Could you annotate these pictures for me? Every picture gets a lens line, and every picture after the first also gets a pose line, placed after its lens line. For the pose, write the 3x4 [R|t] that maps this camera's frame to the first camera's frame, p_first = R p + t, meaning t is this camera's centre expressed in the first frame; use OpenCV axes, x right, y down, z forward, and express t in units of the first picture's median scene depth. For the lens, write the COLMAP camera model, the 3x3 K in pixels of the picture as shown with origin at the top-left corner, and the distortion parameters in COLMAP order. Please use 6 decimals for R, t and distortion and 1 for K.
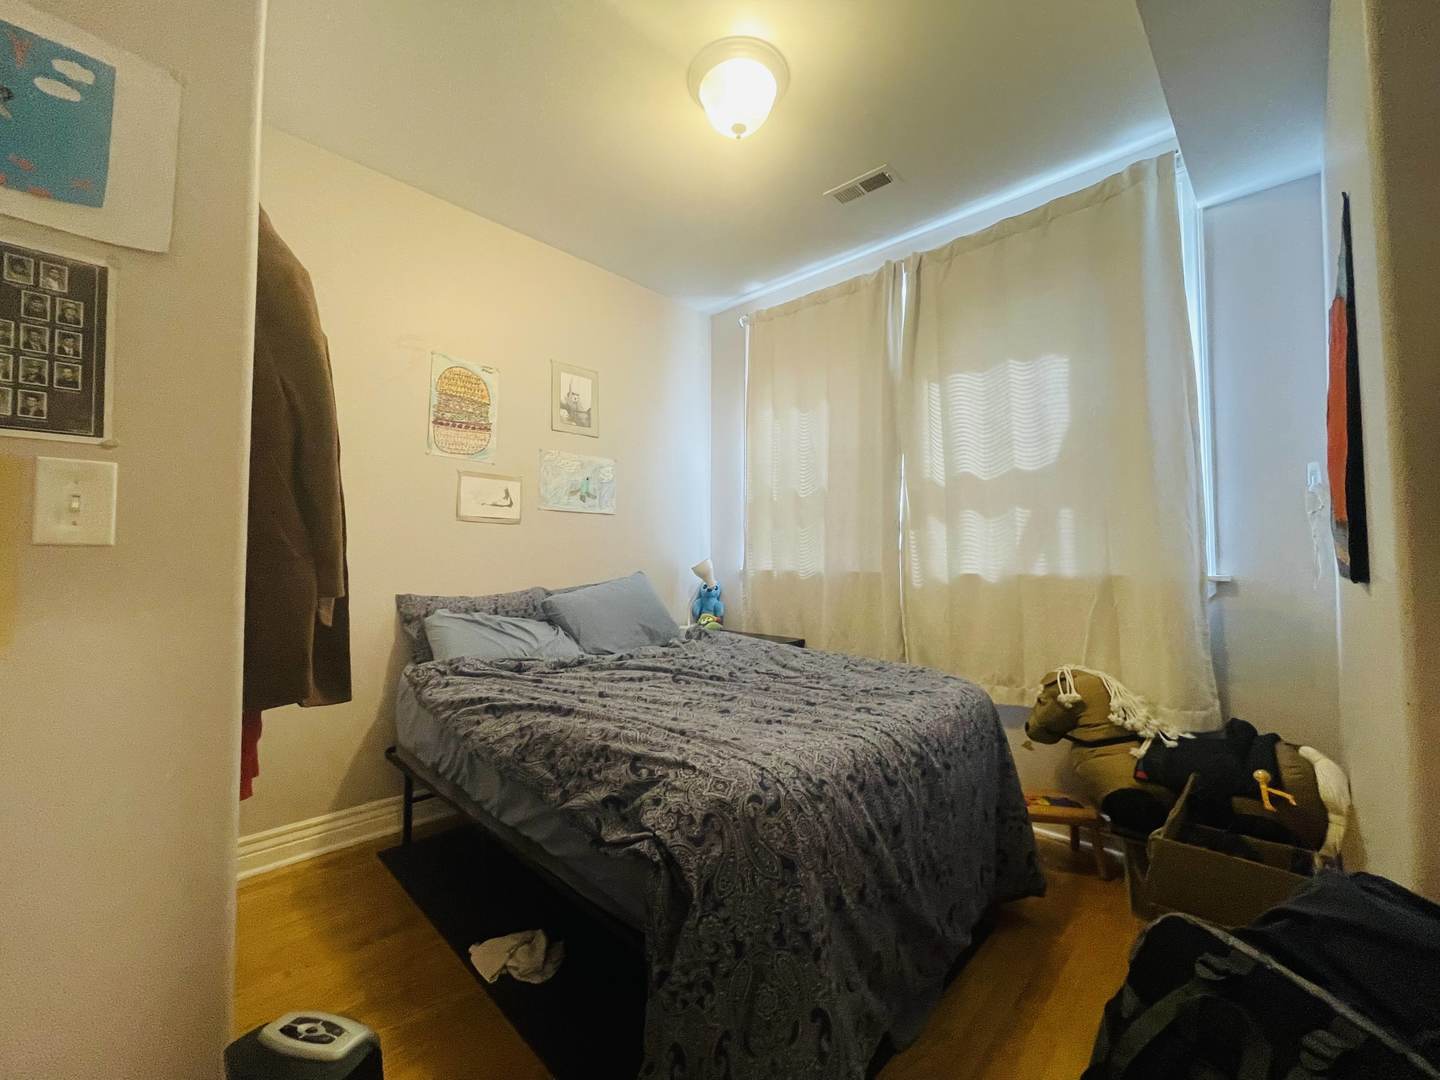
lens RADIAL K [[585.7, 0, 717.7], [0, 585.7, 533.9], [0, 0, 1]] dist [0.000161, 0.000374]
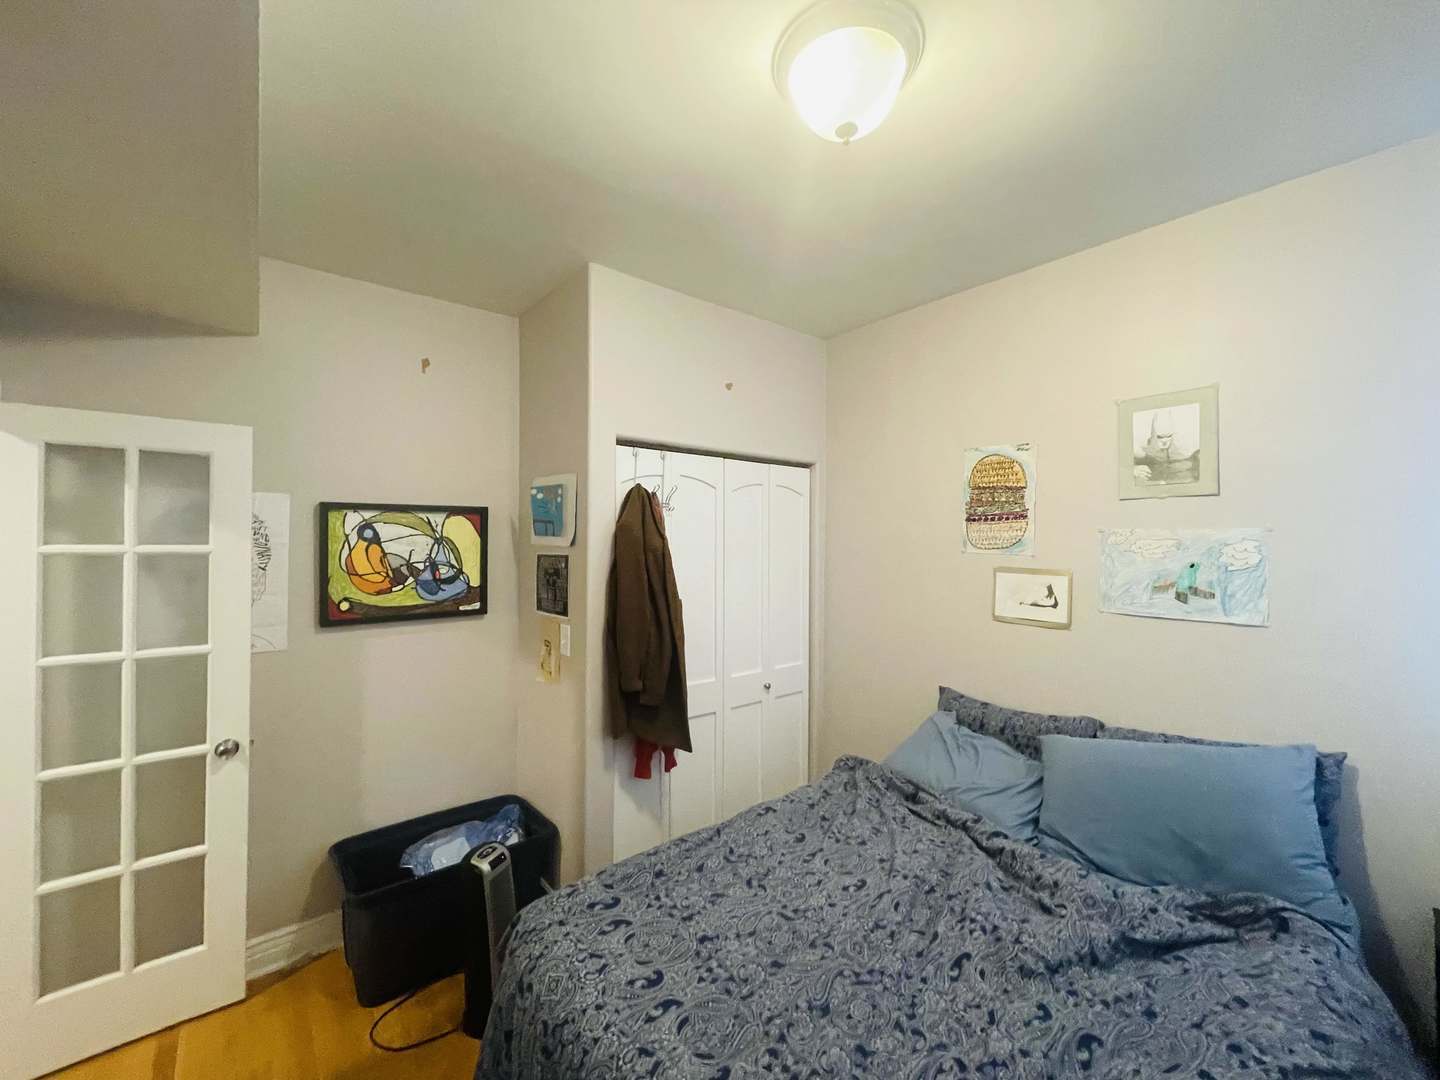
lens RADIAL K [[585.7, 0, 717.7], [0, 585.7, 533.9], [0, 0, 1]] dist [0.000161, 0.000374]
pose [[-0.120410, -0.016282, -0.992591, 0.516421], [0.035437, 0.999158, -0.020688, -0.150332], [0.992092, -0.037666, -0.119731, 0.650030]]
